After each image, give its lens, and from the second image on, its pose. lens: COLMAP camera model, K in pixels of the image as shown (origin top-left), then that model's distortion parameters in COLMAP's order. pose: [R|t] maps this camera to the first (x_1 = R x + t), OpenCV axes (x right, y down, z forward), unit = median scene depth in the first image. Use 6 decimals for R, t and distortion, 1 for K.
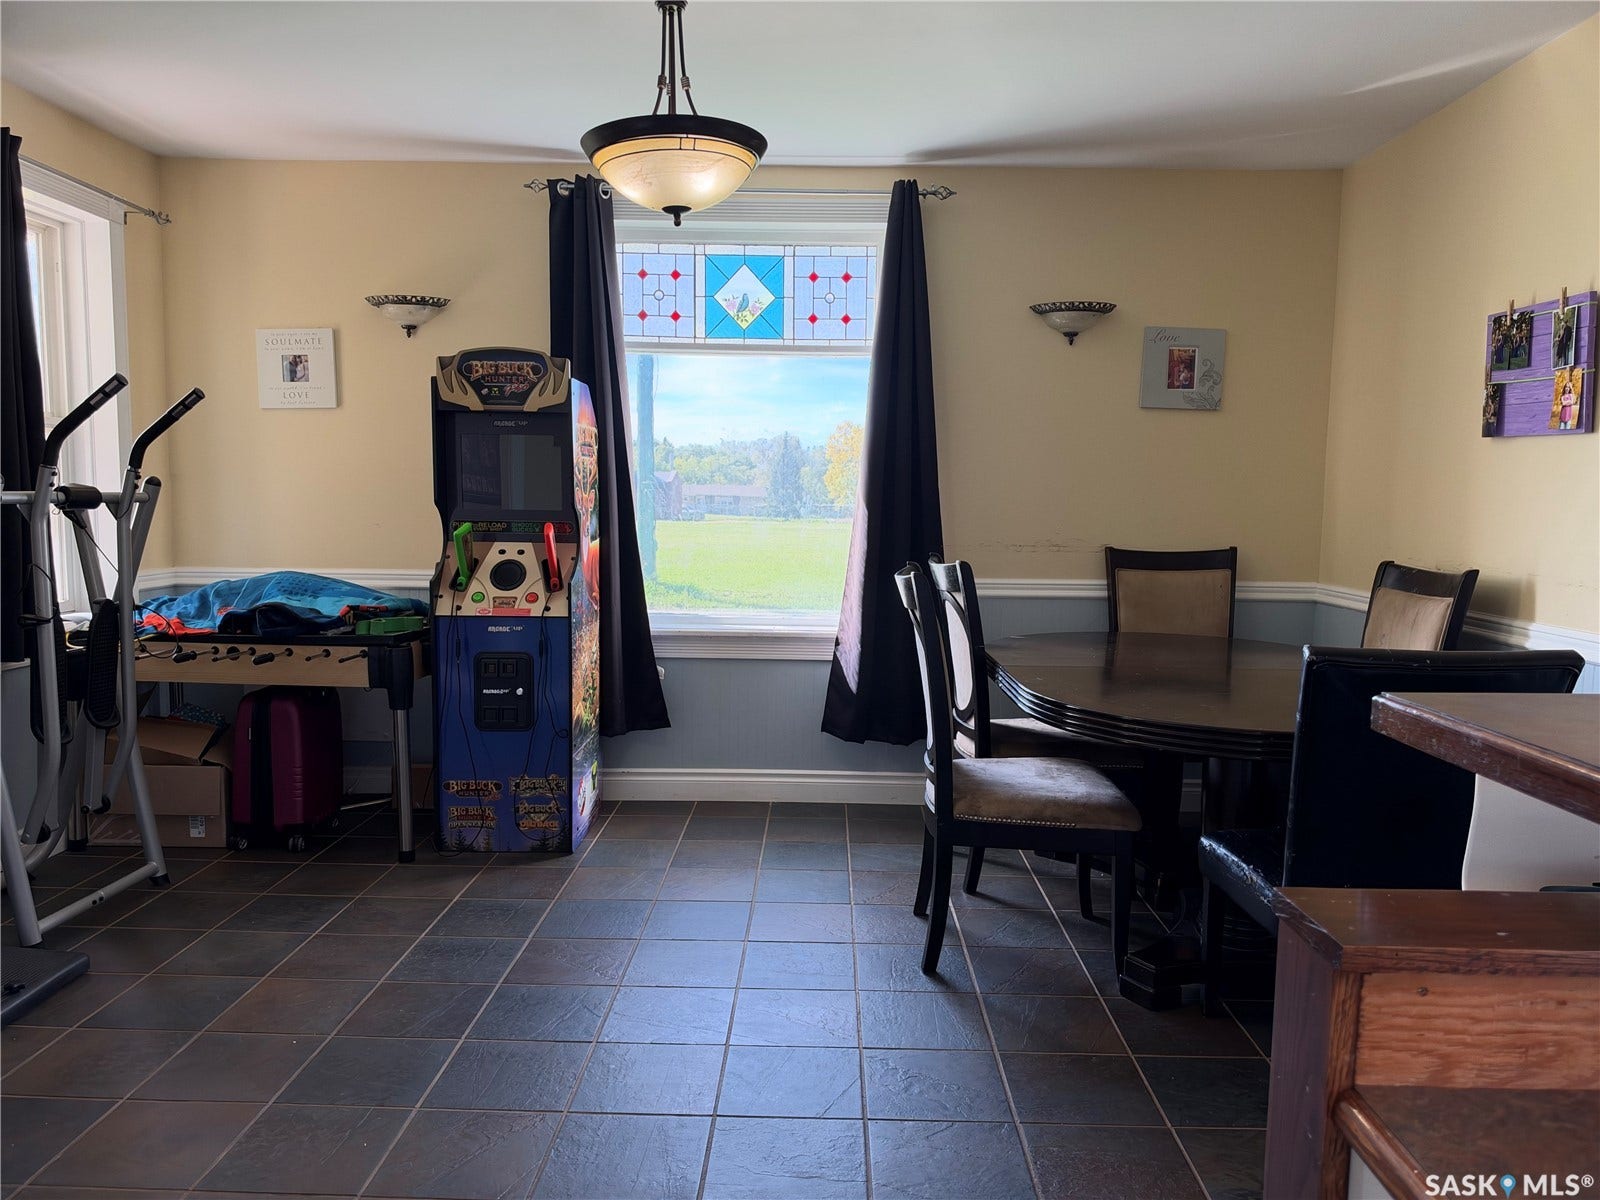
lens RADIAL K [[1151.4, 0, 804.8], [0, 1151.4, 612.8], [0, 0, 1]] dist [0.077831, -0.126021]
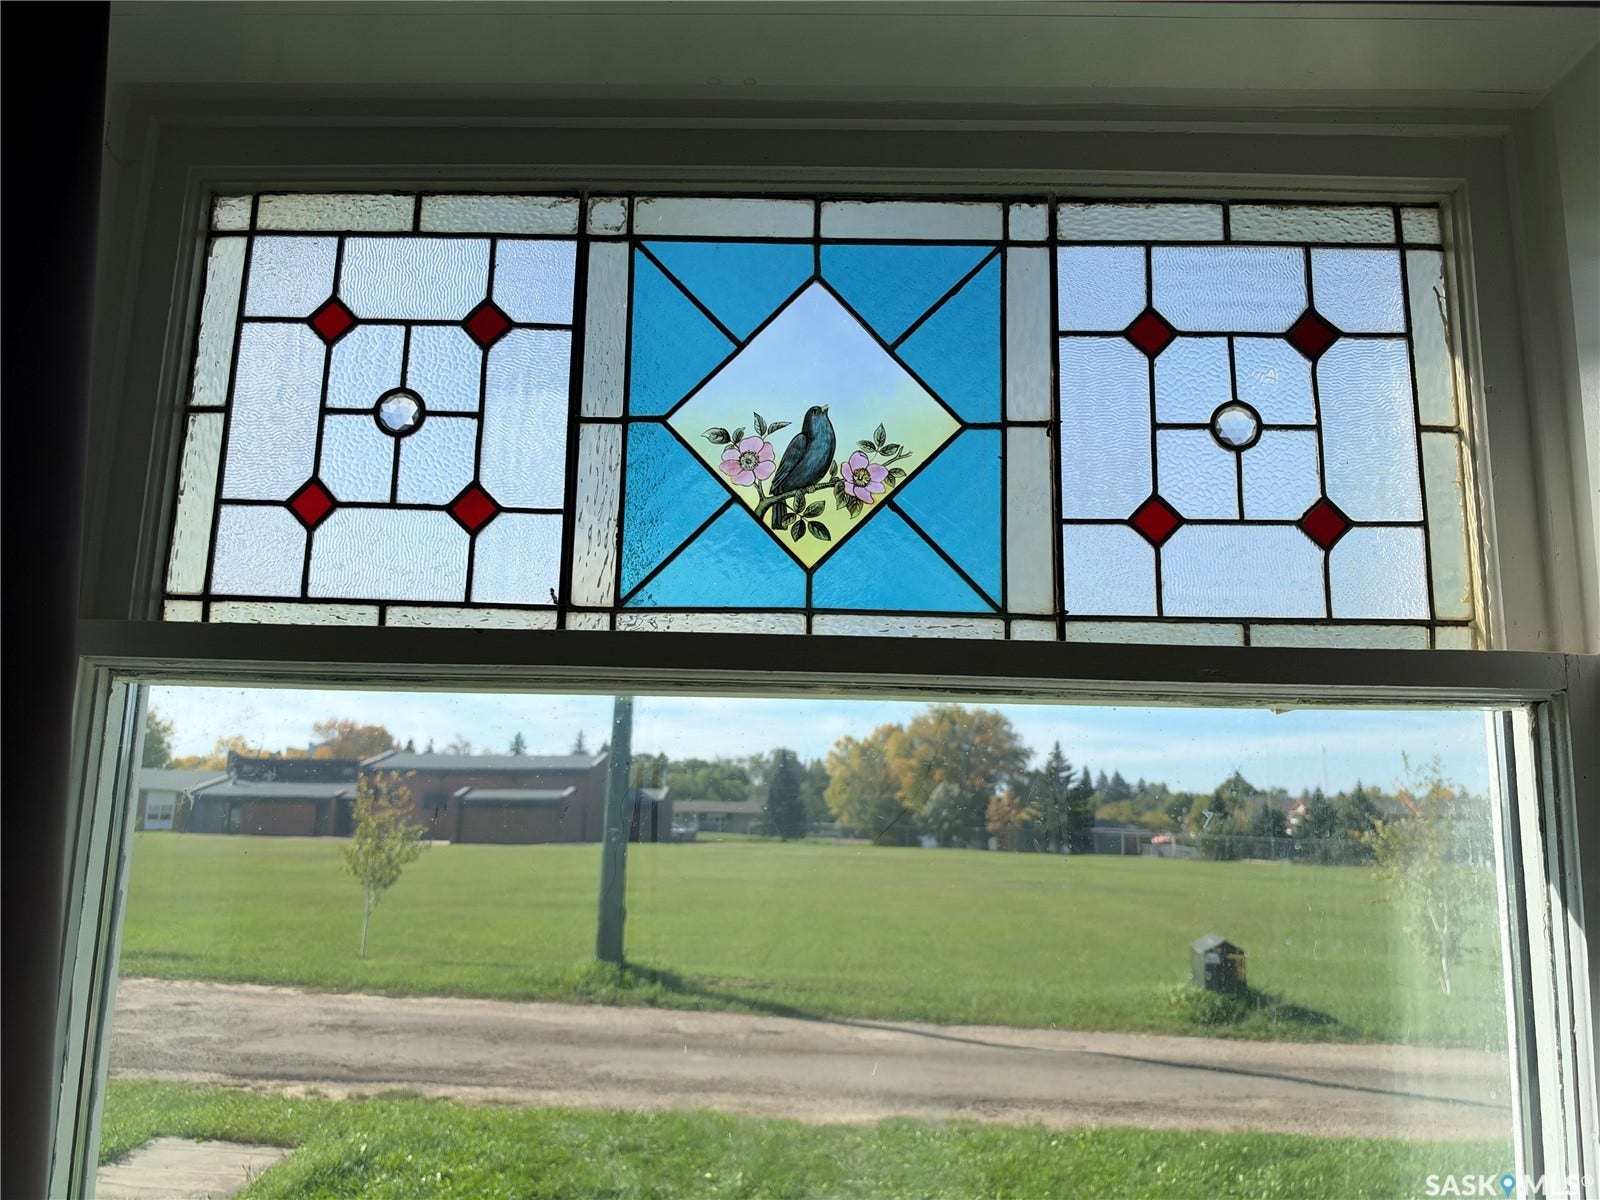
lens RADIAL K [[1151.4, 0, 804.8], [0, 1151.4, 612.8], [0, 0, 1]] dist [0.077831, -0.126021]
pose [[0.999967, 0.007484, 0.003060, -0.062983], [-0.006401, 0.963949, -0.266008, -0.216872], [-0.004940, 0.265980, 0.963966, 0.946845]]
